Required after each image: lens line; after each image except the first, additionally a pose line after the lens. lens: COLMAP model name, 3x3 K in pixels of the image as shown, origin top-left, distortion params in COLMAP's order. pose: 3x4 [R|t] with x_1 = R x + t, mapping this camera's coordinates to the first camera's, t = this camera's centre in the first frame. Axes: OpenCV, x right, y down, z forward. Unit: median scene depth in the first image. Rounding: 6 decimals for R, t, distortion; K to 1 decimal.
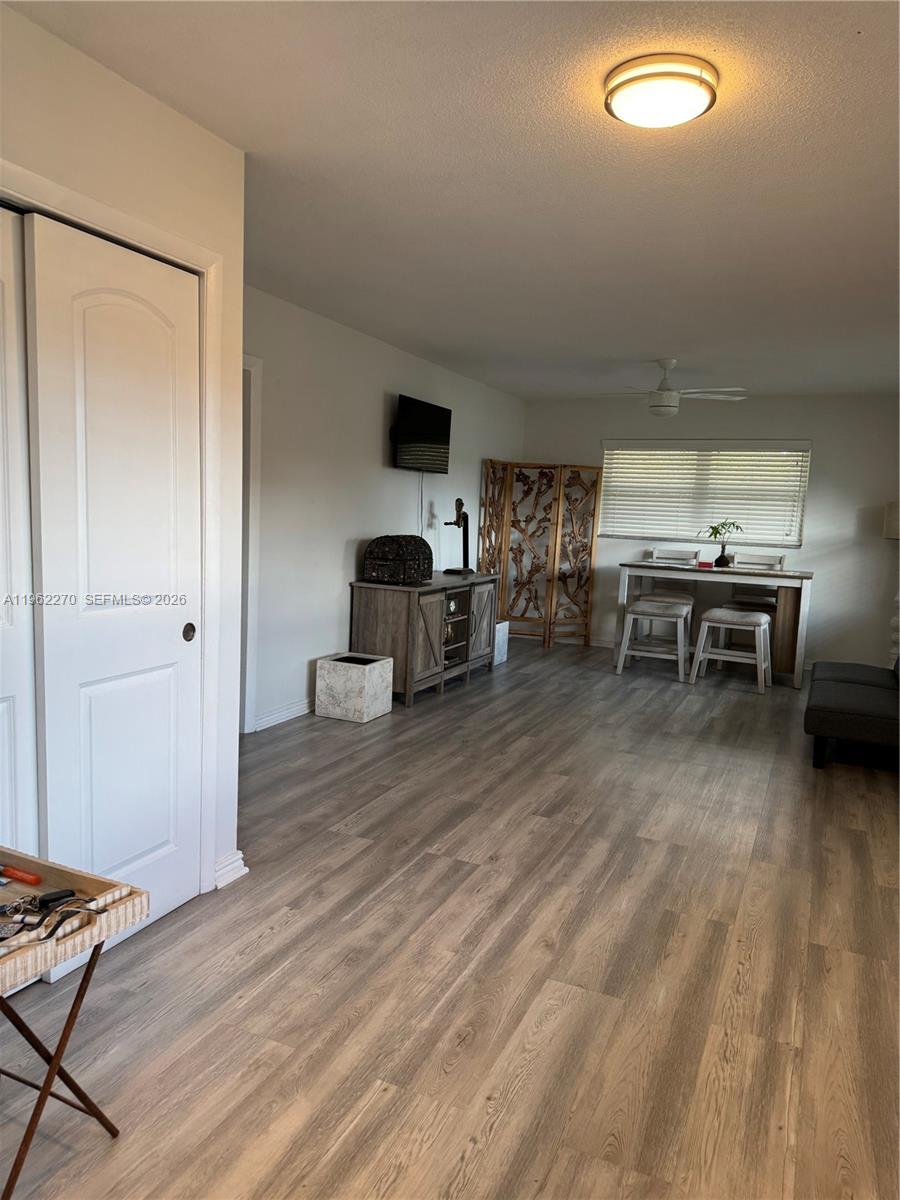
lens RADIAL K [[839.5, 0, 445.0], [0, 839.5, 604.4], [0, 0, 1]] dist [0.187330, -0.358651]
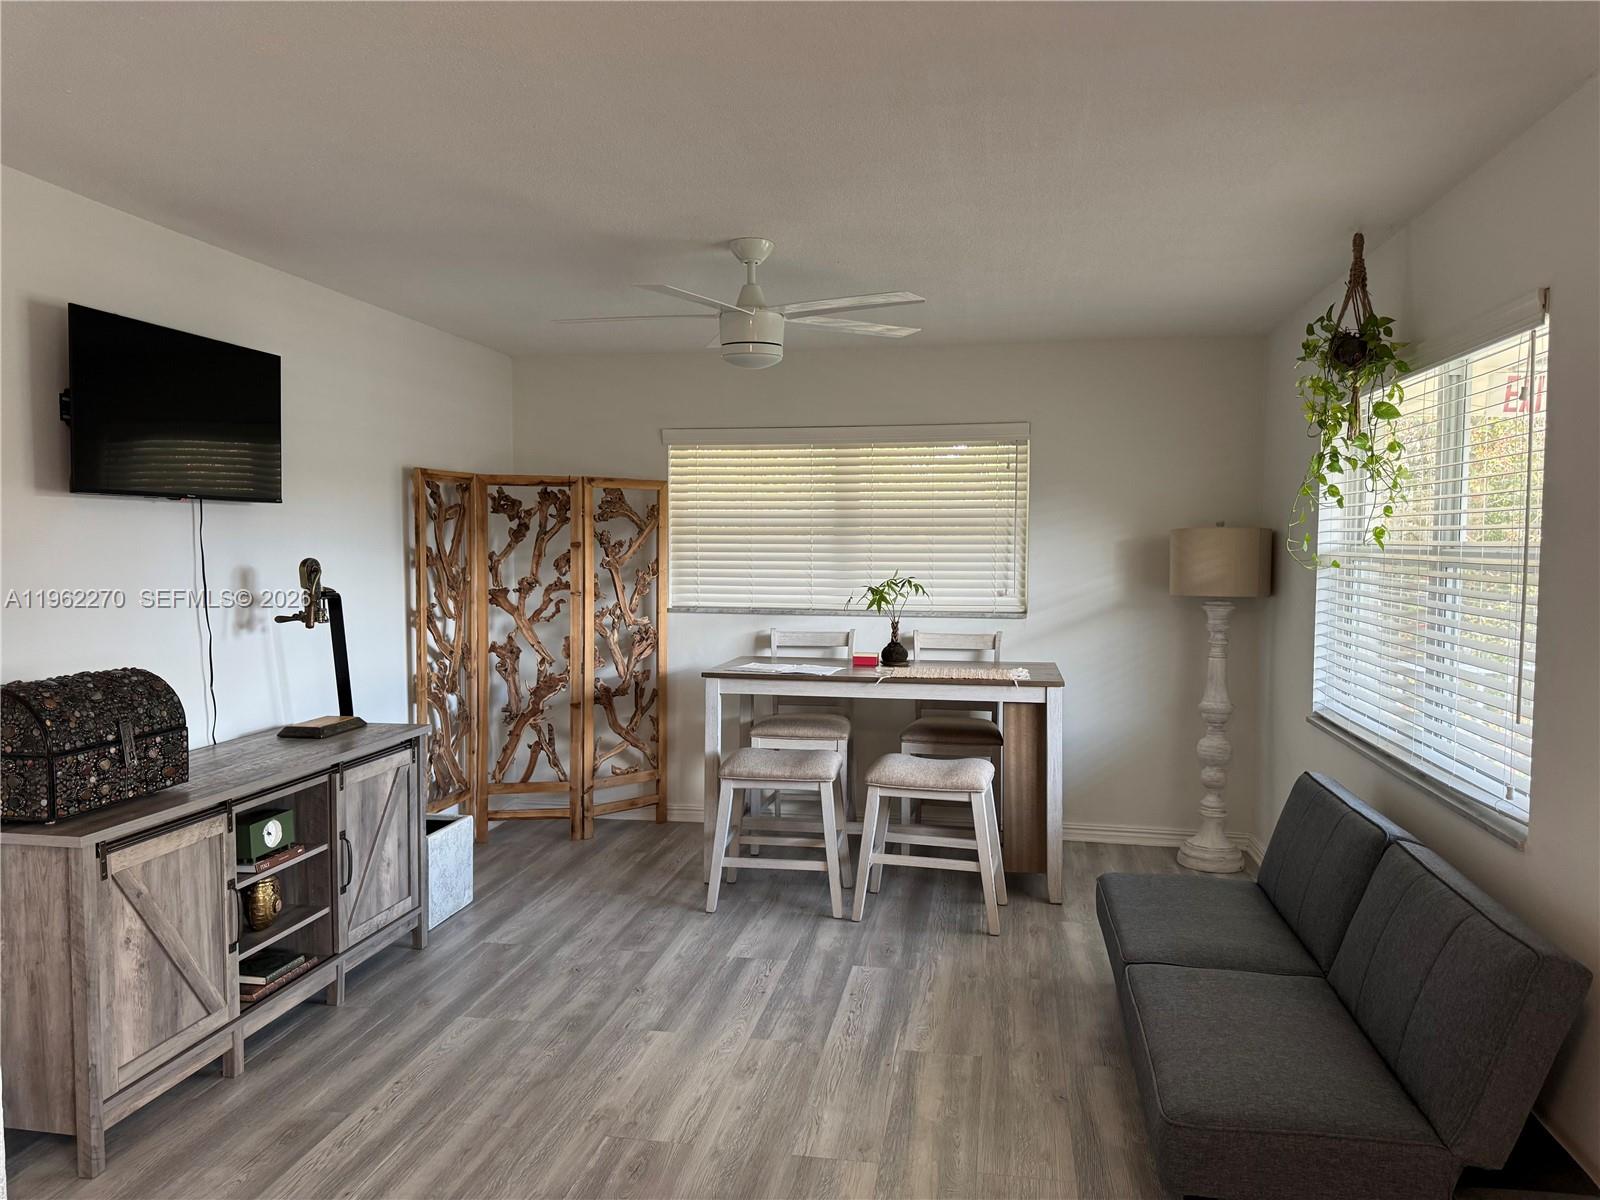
lens RADIAL K [[1135.4, 0, 800.0], [0, 1135.4, 594.4], [0, 0, 1]] dist [0.172694, -0.193608]
pose [[0.969649, -0.056118, 0.237975, 0.111566], [0.071067, 0.995970, -0.054705, -0.055736], [-0.233946, 0.069957, 0.969729, 0.357699]]
